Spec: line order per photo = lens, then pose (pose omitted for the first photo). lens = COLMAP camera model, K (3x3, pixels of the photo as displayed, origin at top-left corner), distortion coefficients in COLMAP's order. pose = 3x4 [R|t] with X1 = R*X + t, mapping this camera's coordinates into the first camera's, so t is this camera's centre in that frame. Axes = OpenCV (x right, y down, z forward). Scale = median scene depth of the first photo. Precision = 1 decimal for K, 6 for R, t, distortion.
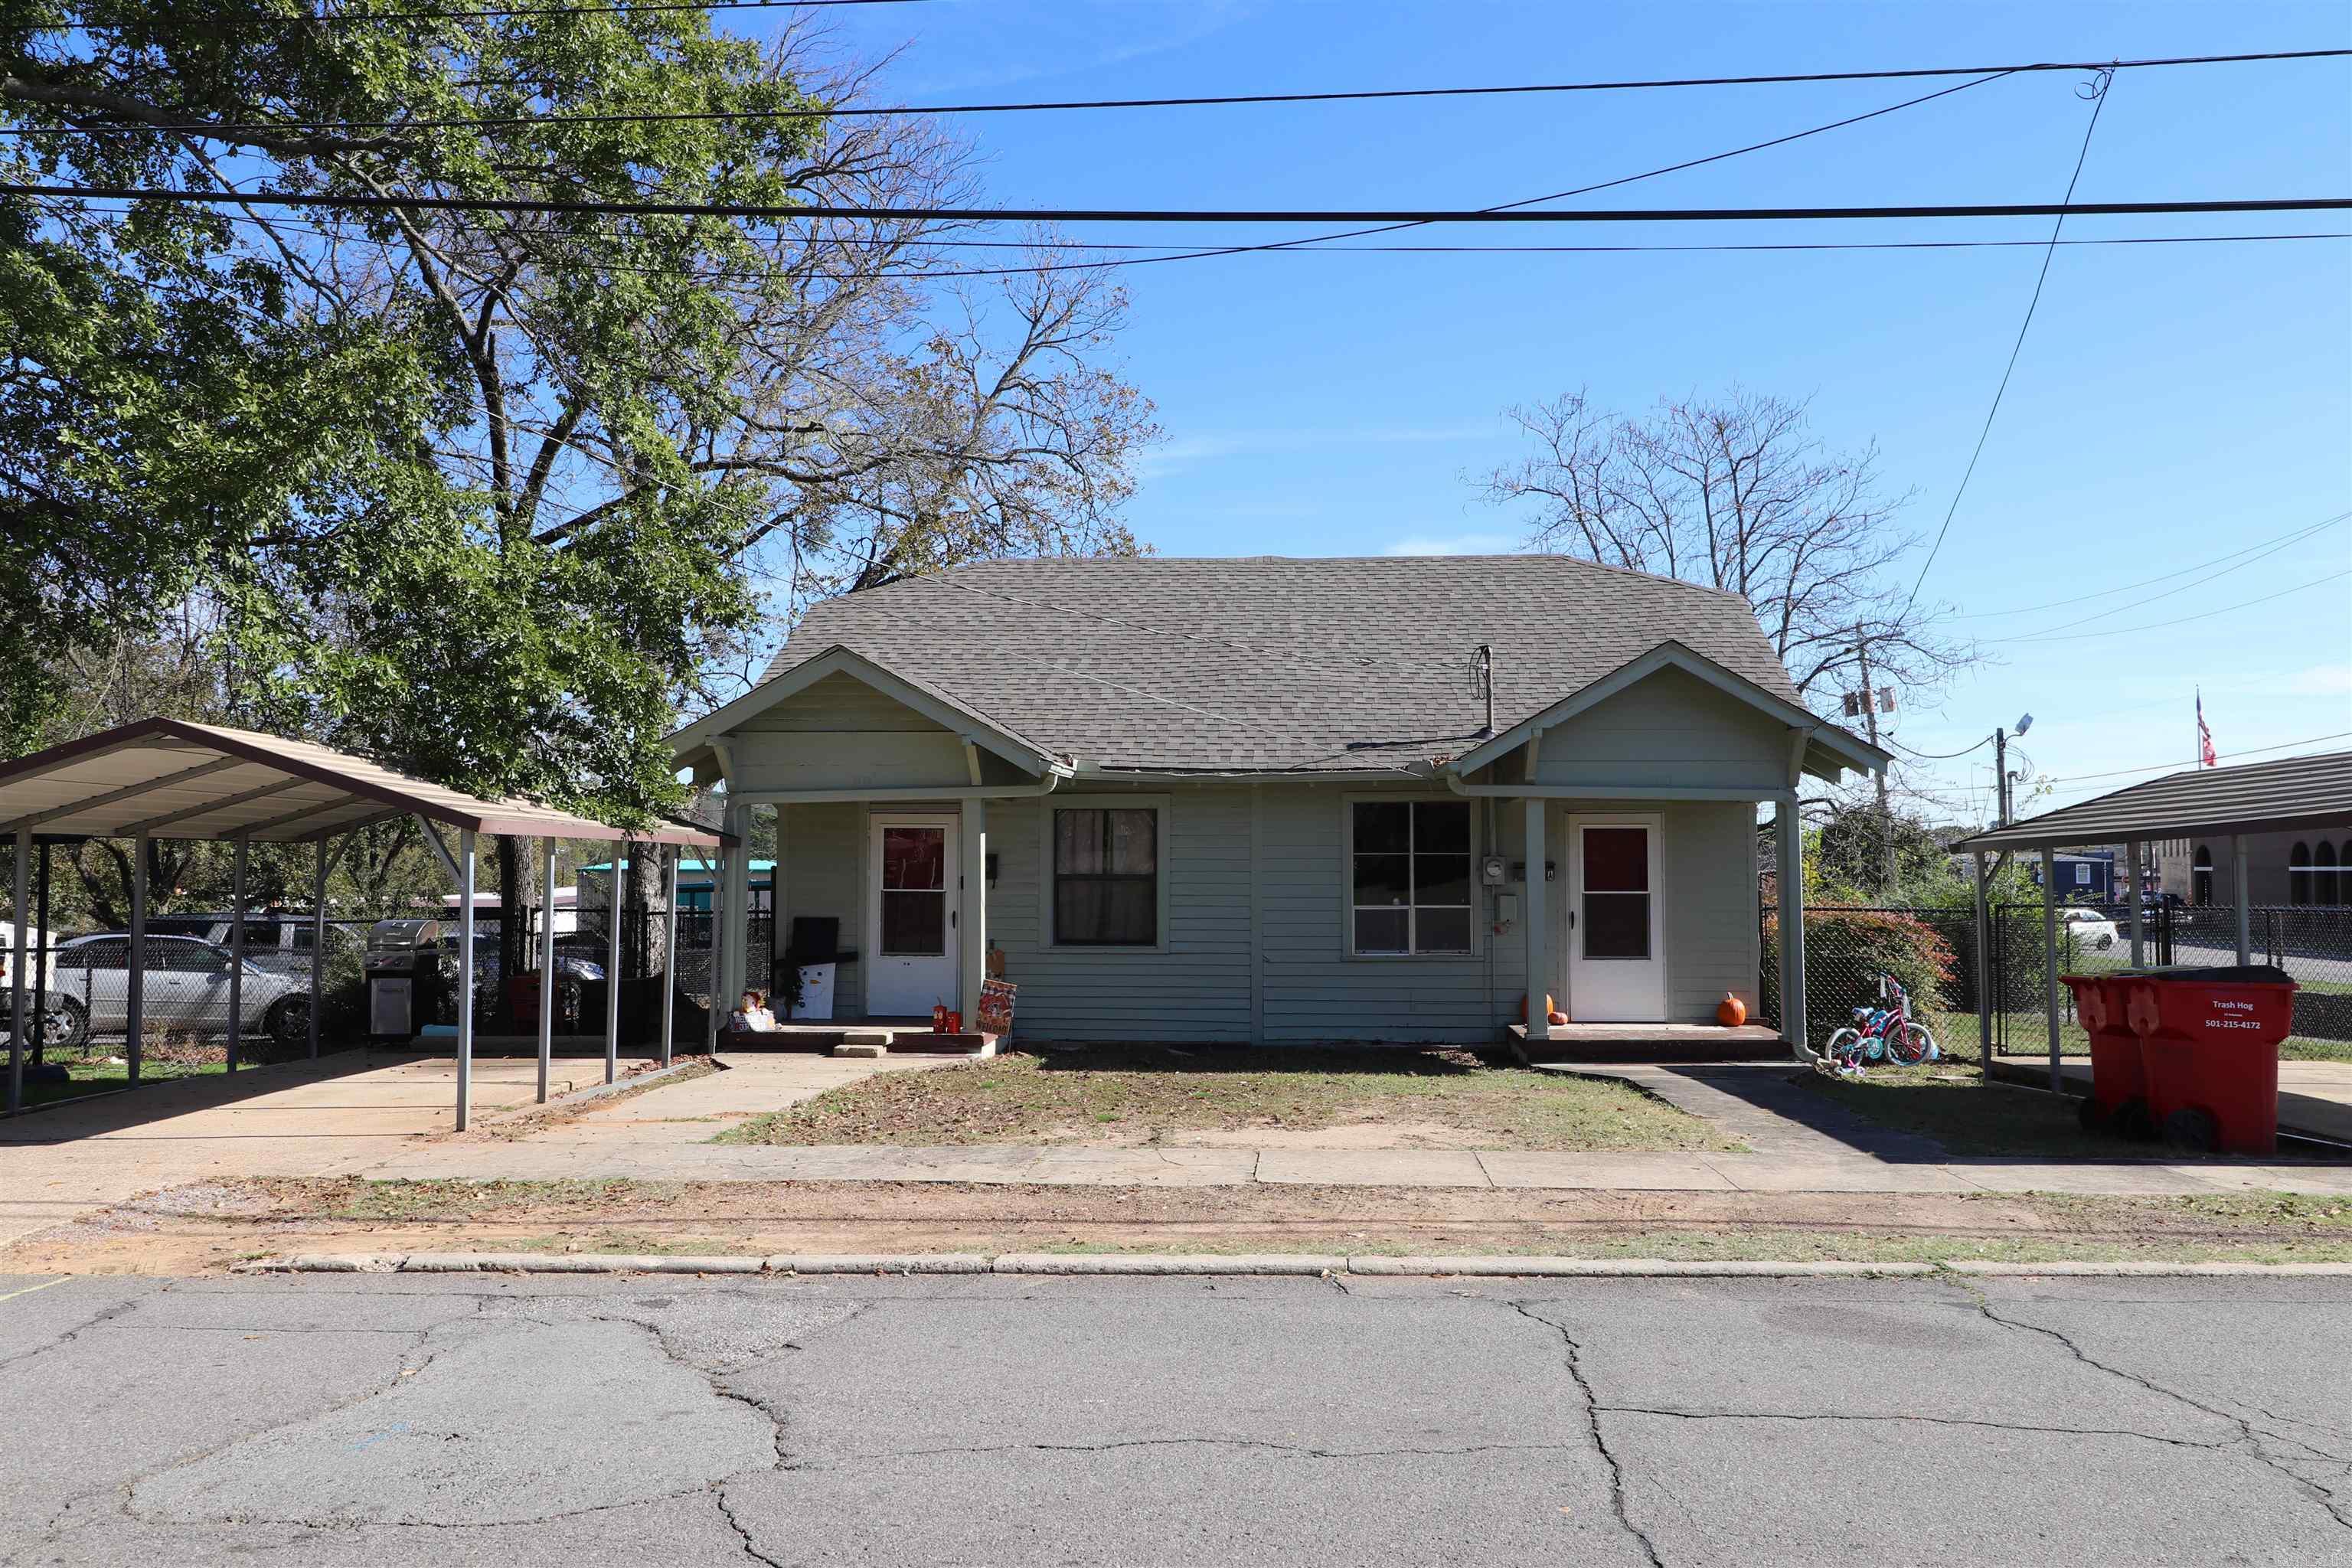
lens RADIAL K [[1859.2, 0, 1174.6], [0, 1859.2, 781.7], [0, 0, 1]] dist [0.005566, -0.005808]
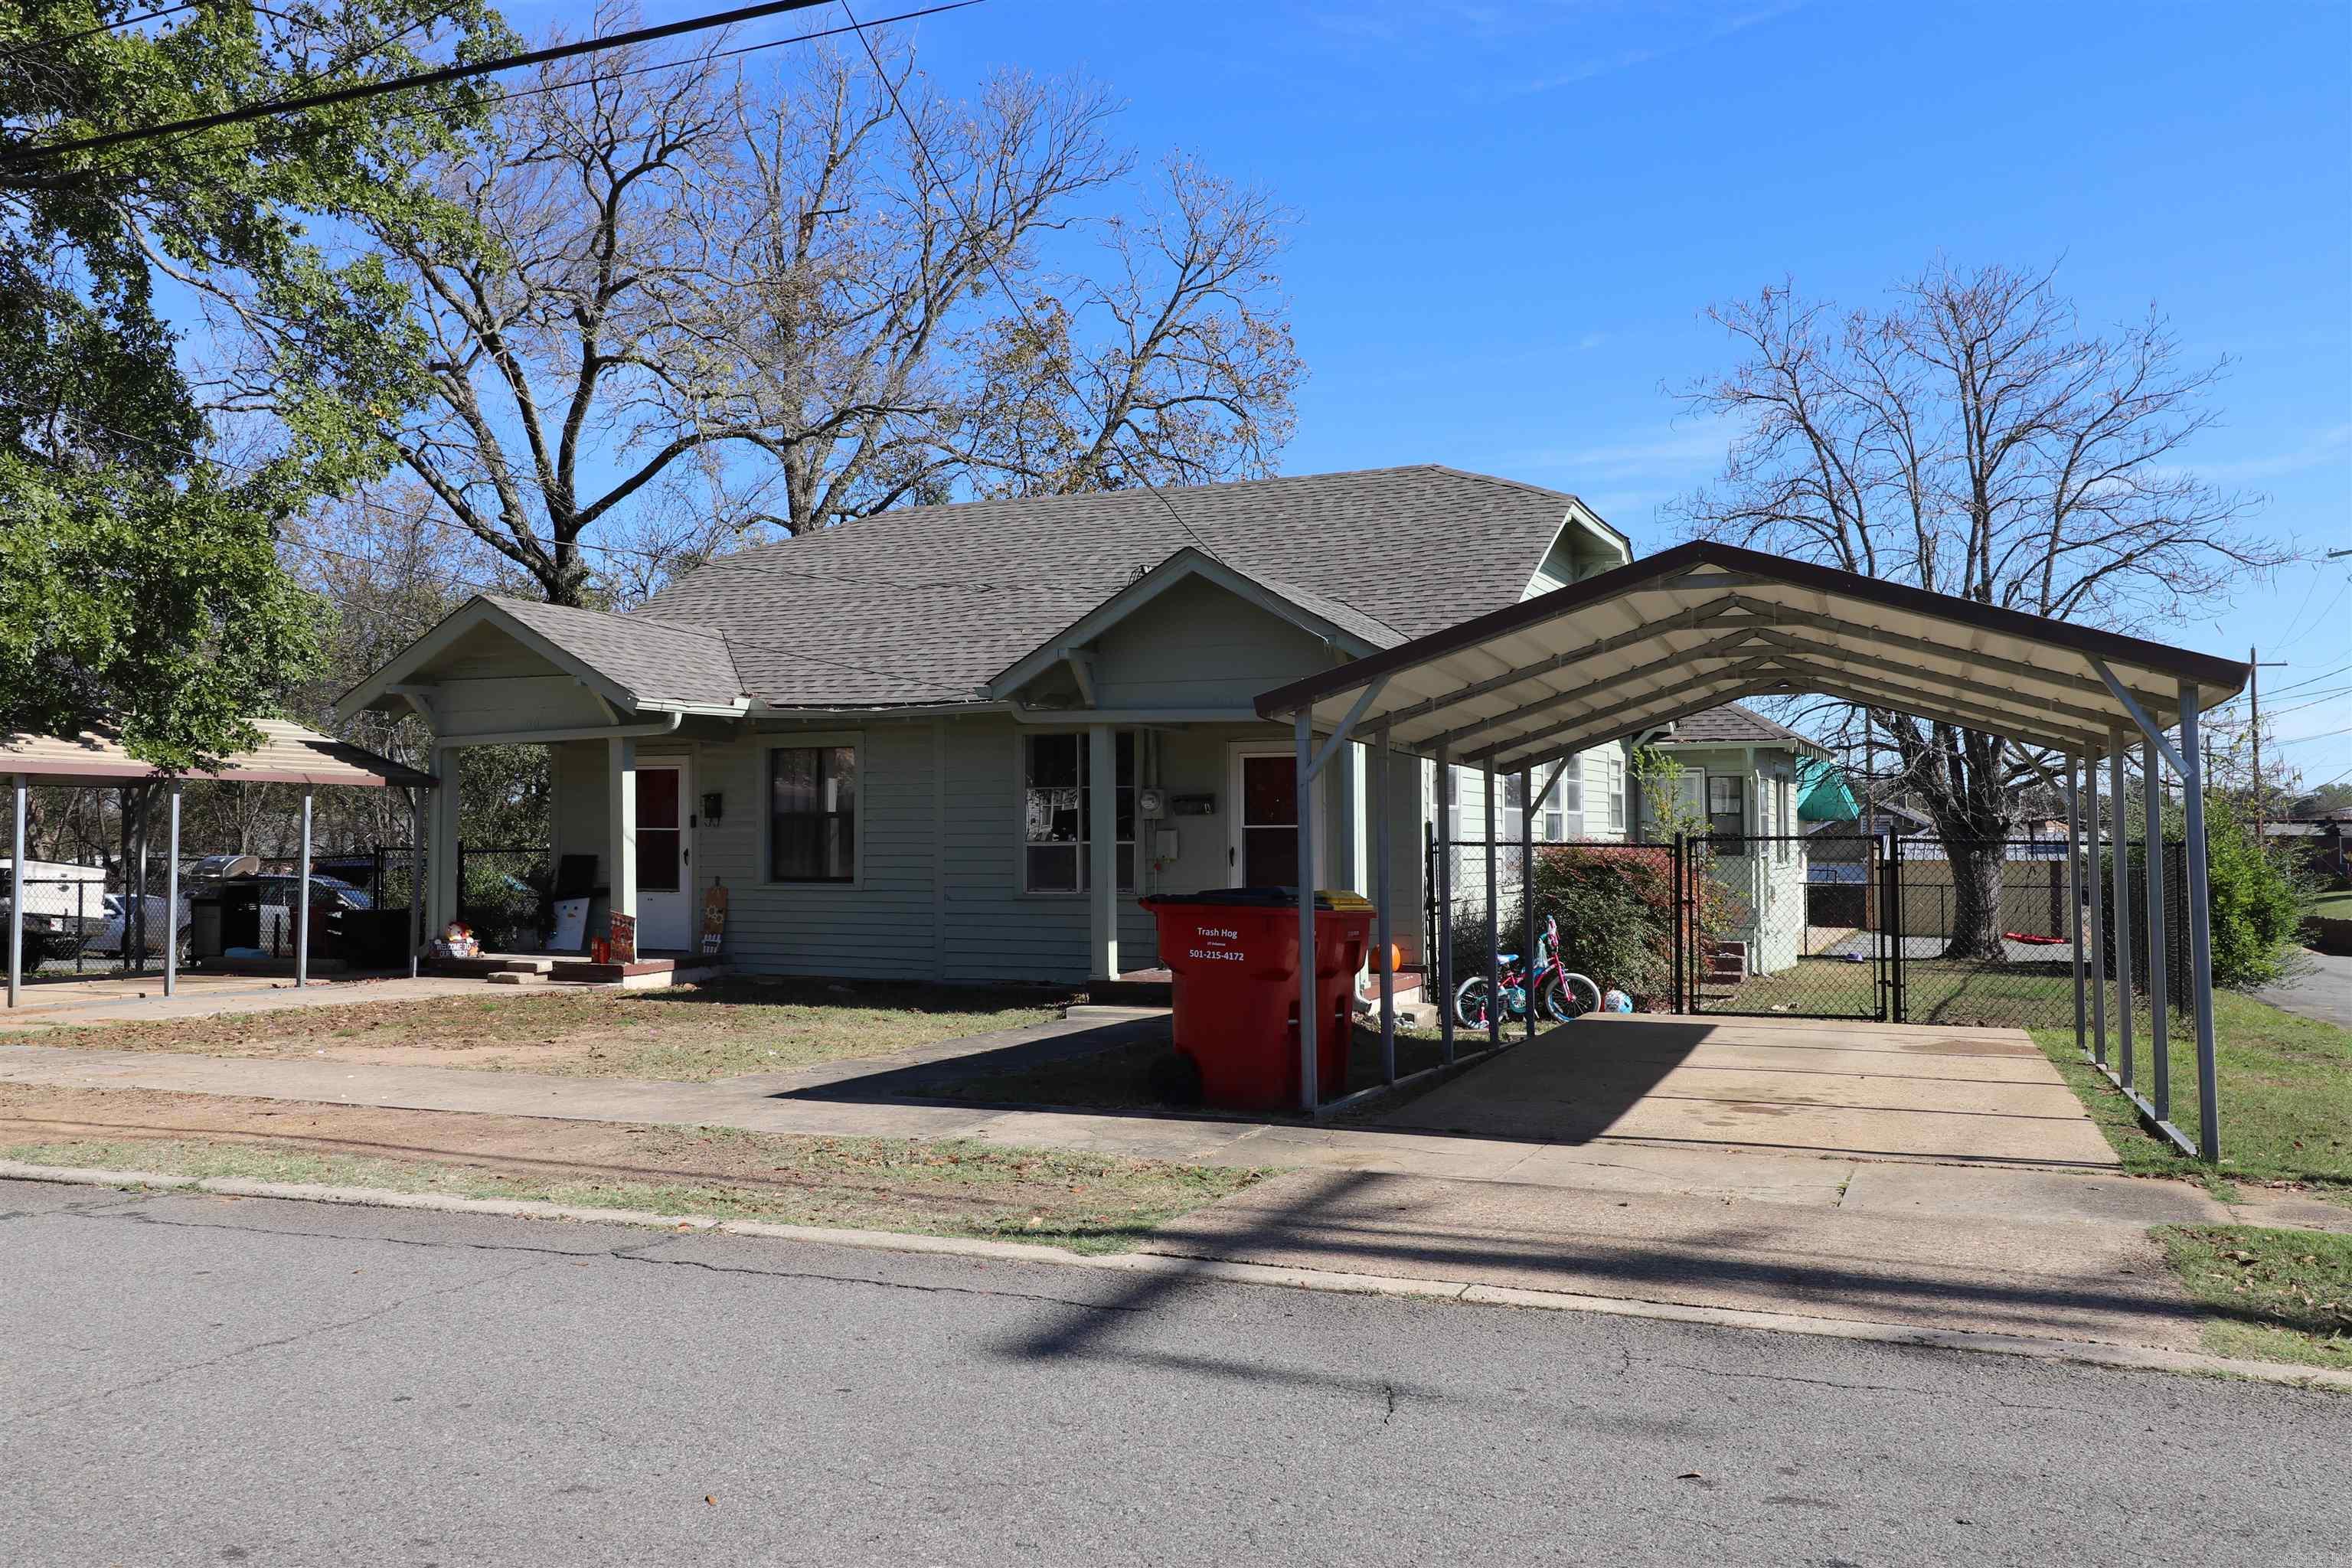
lens RADIAL K [[1859.2, 0, 1175.0], [0, 1859.2, 781.2], [0, 0, 1]] dist [0.005566, -0.005808]
pose [[0.944078, -0.013763, -0.329436, 0.518309], [0.019744, 0.999695, 0.014817, 0.023769], [0.329132, -0.020493, 0.944062, 0.122077]]
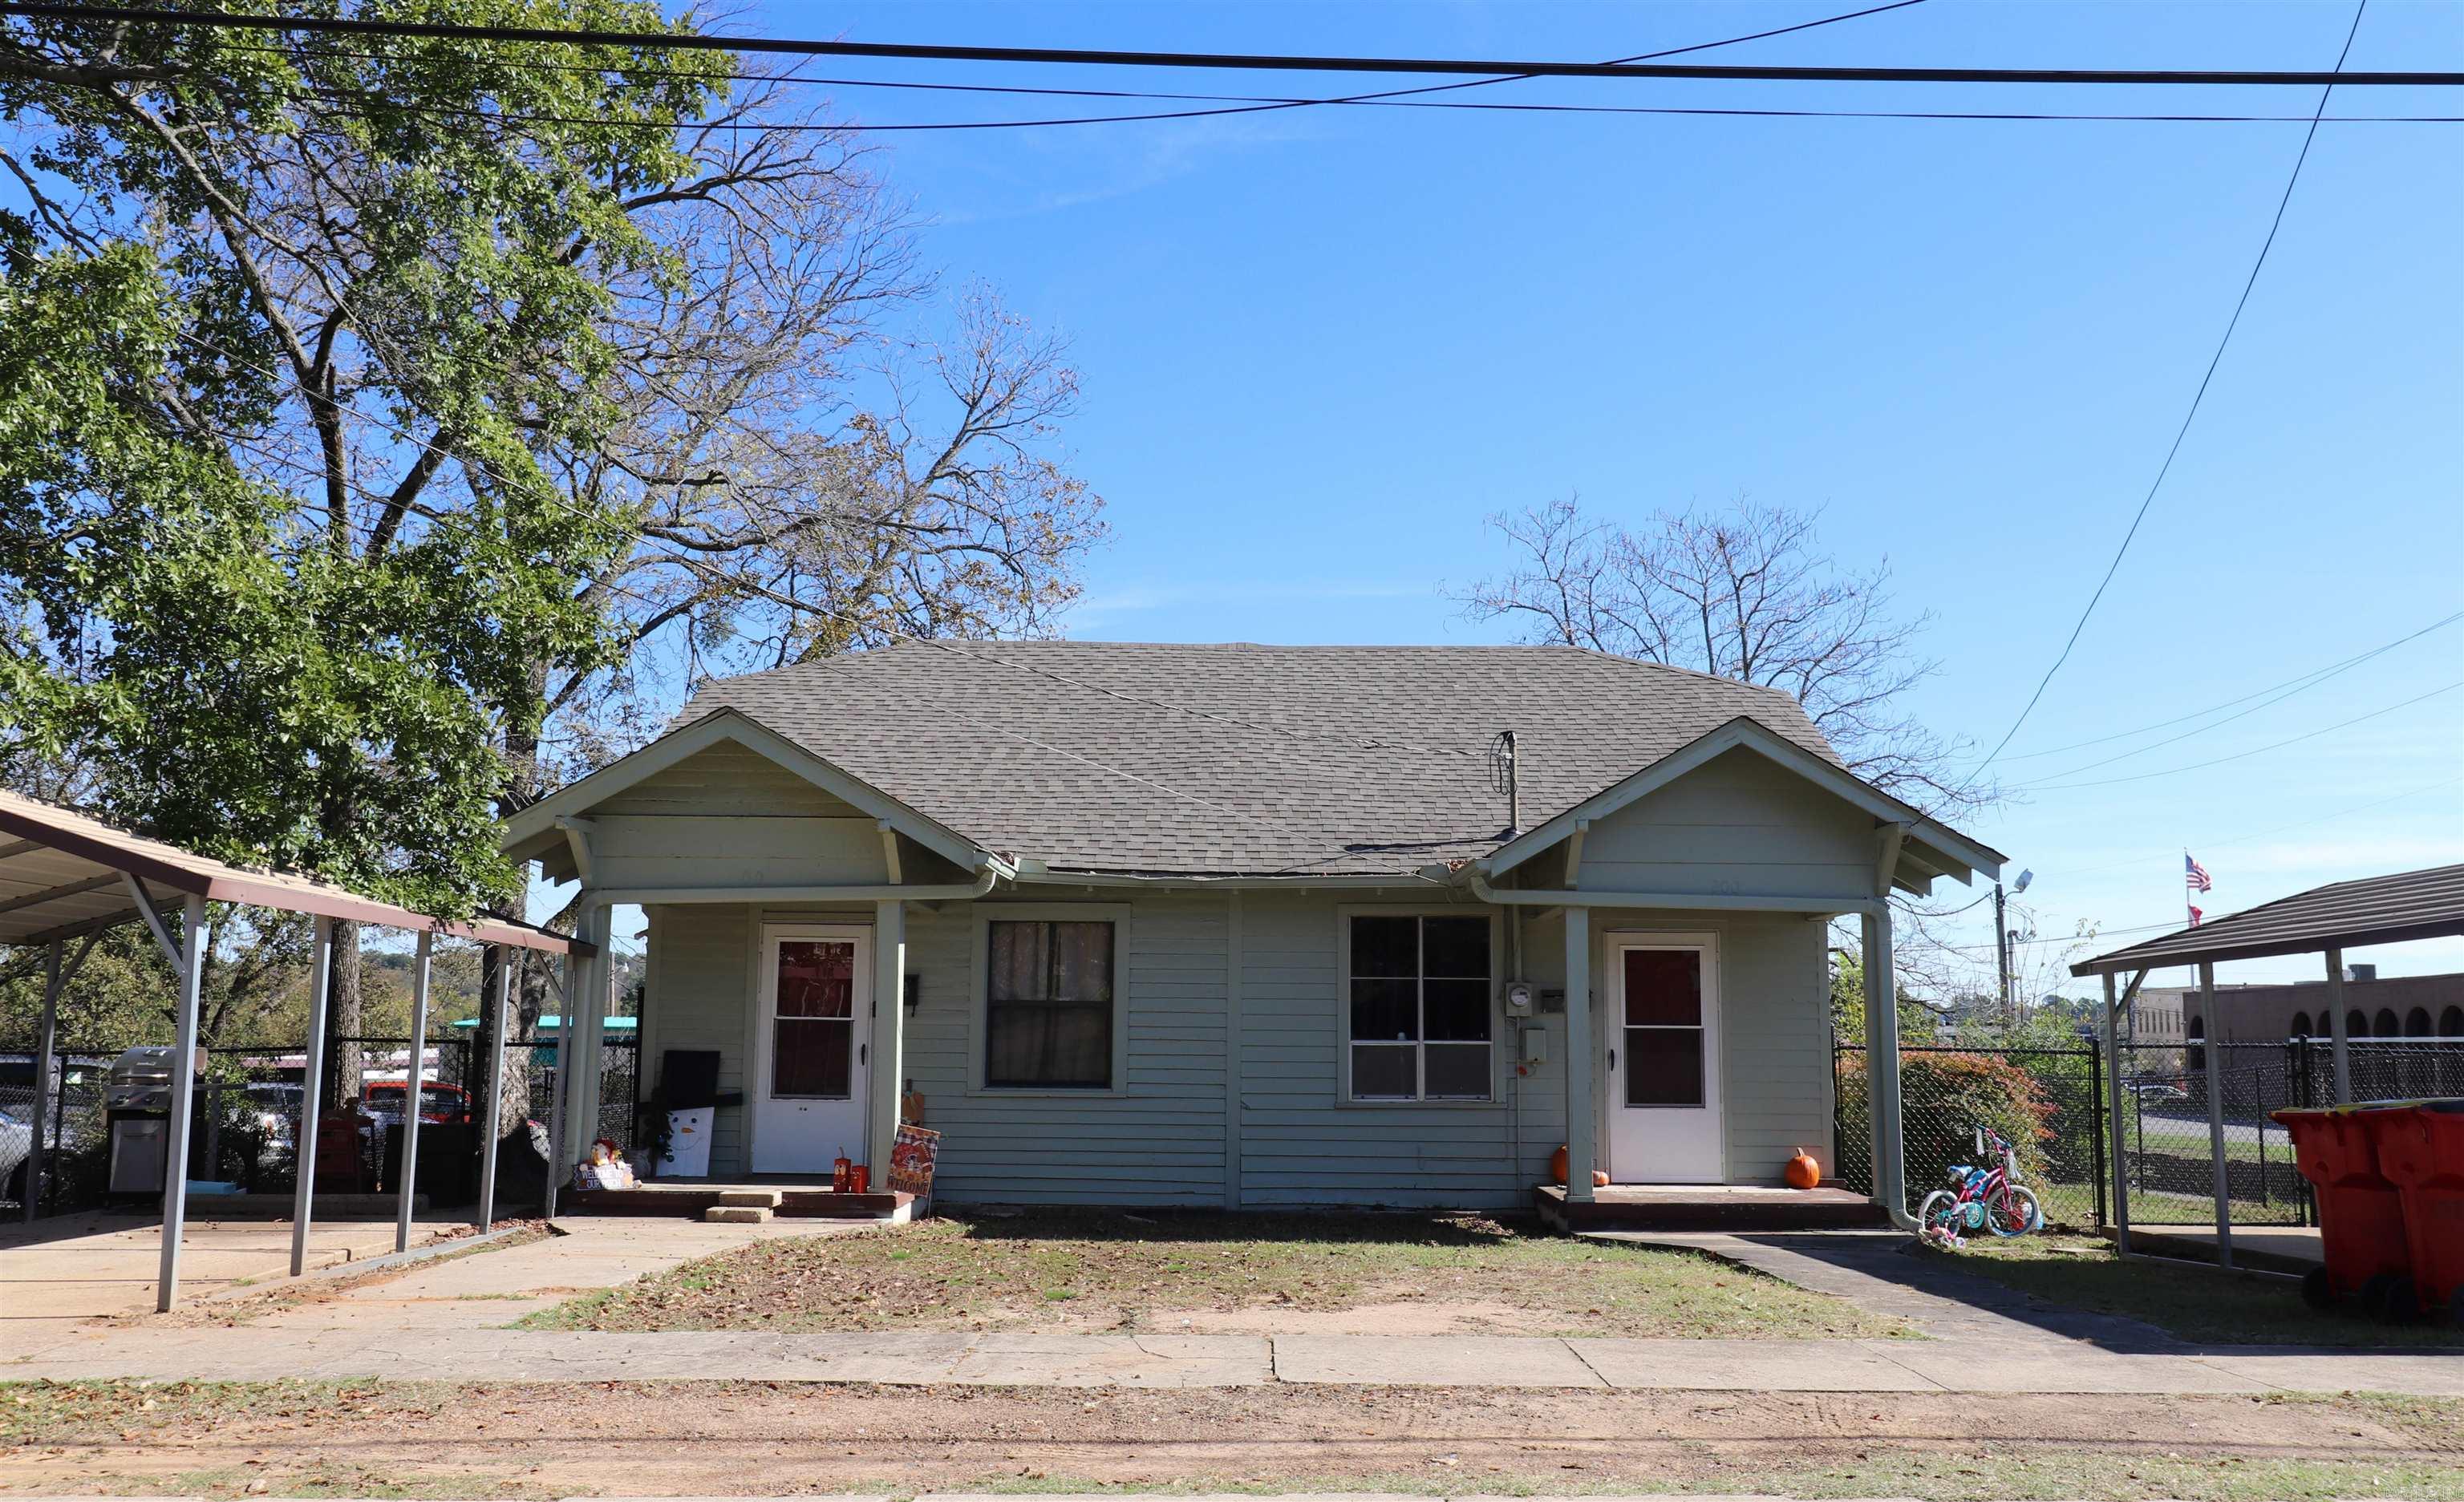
lens RADIAL K [[1965.0, 0, 1231.7], [0, 1965.0, 803.4], [0, 0, 1]] dist [0.000680, 0.003270]
pose [[0.997922, 0.015869, 0.062447, -0.013740], [-0.011229, 0.997198, -0.073962, 0.028221], [-0.063446, 0.073107, 0.995304, 0.132181]]
